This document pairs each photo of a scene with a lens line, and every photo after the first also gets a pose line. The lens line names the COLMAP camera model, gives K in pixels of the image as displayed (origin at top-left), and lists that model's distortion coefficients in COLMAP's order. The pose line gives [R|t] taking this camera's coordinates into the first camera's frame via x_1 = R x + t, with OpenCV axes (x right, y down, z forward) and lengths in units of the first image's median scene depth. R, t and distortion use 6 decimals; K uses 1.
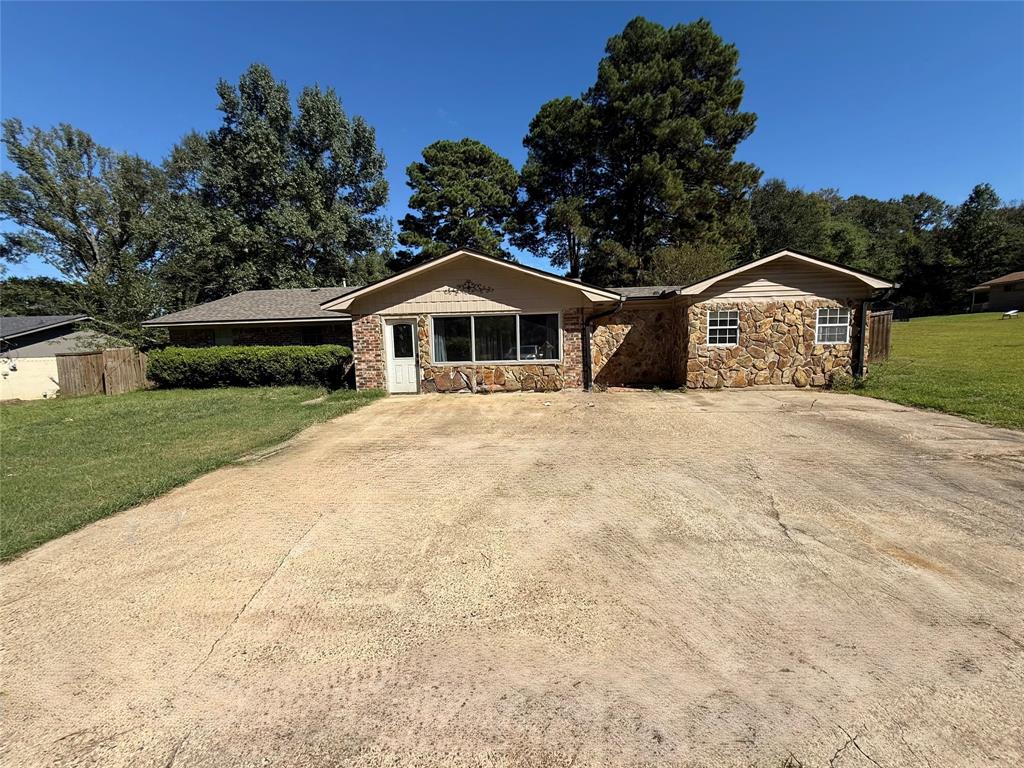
lens RADIAL K [[409.4, 0, 488.4], [0, 409.4, 387.5], [0, 0, 1]] dist [0.001487, 0.000307]
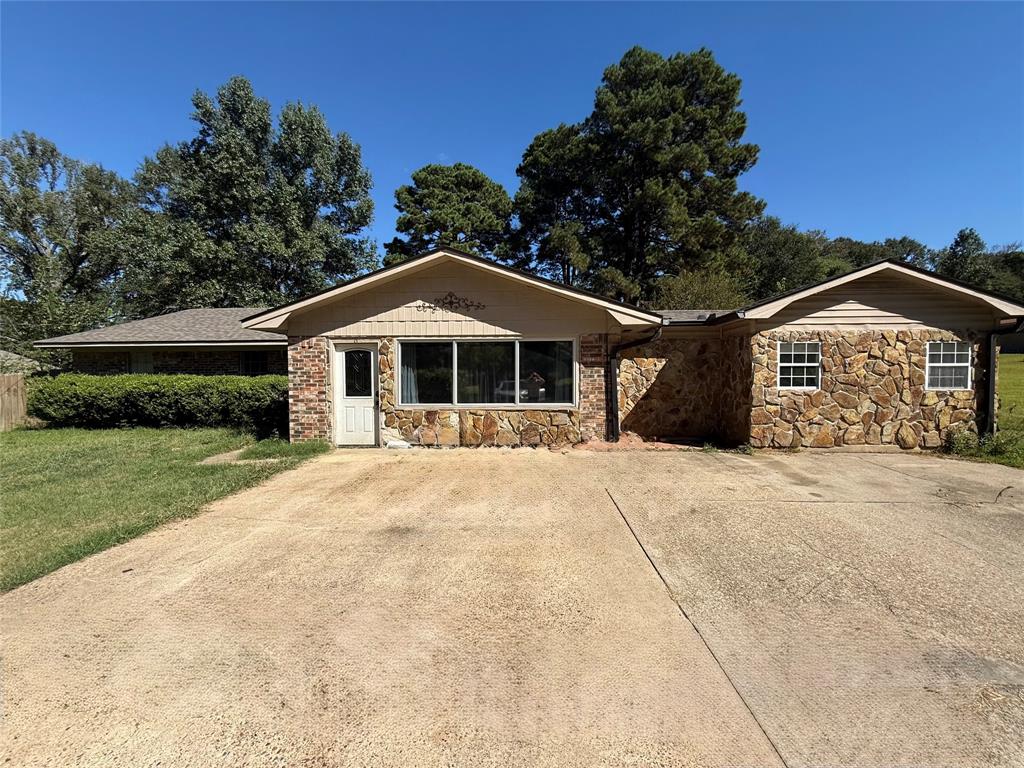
lens RADIAL K [[409.4, 0, 488.4], [0, 409.4, 387.5], [0, 0, 1]] dist [0.001487, 0.000307]
pose [[0.999429, 0.019978, 0.027248, 0.000942], [-0.017910, 0.997086, -0.074149, -0.015278], [-0.028650, 0.073618, 0.996875, 0.105557]]
